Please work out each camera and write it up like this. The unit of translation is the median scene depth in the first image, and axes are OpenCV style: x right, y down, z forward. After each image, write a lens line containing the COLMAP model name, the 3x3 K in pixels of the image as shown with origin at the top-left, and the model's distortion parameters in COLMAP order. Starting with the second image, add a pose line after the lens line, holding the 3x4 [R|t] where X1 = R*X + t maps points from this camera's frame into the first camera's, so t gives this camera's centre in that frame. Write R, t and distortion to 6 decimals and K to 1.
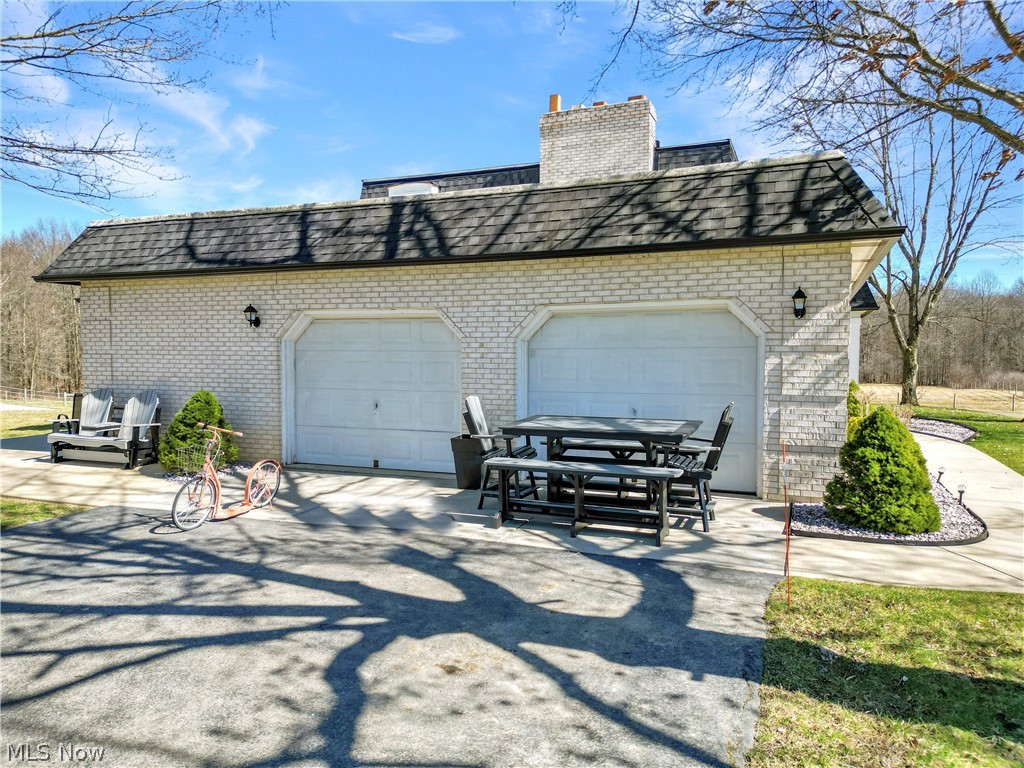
lens RADIAL K [[704.2, 0, 516.3], [0, 704.2, 388.7], [0, 0, 1]] dist [0.098821, -0.101965]
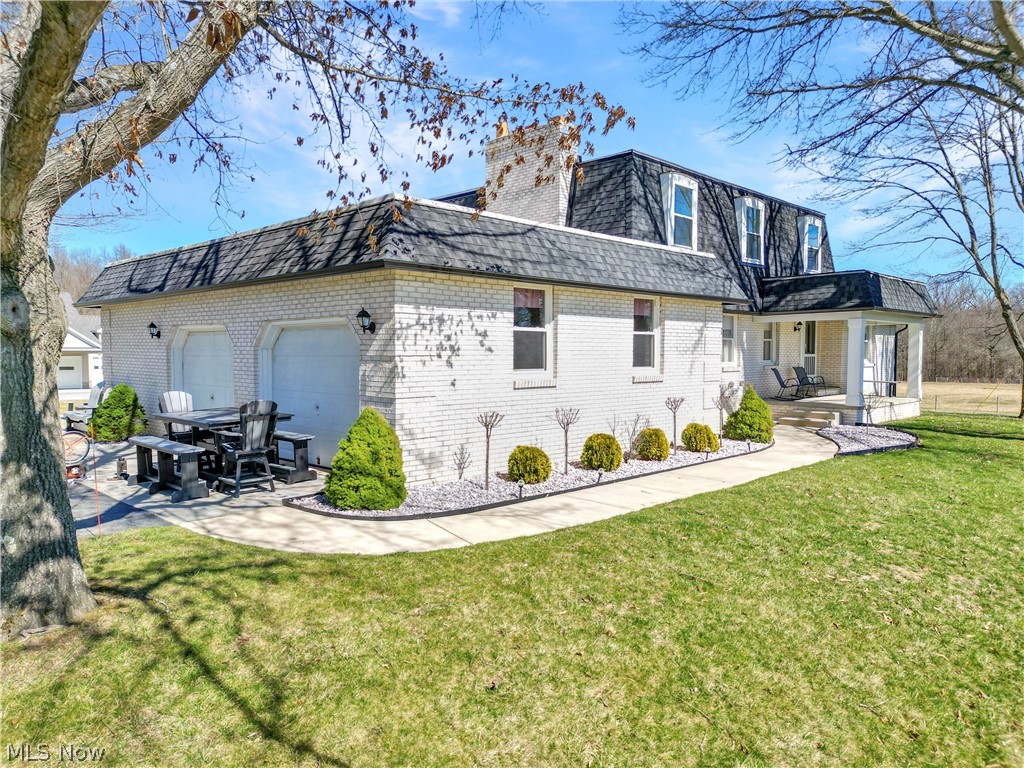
lens RADIAL K [[704.2, 0, 516.3], [0, 704.2, 388.7], [0, 0, 1]] dist [0.098821, -0.101965]
pose [[0.925512, 0.021168, -0.378125, 1.041210], [-0.020904, 0.999770, 0.004804, -0.014305], [0.378140, 0.003459, 0.925742, -0.016769]]
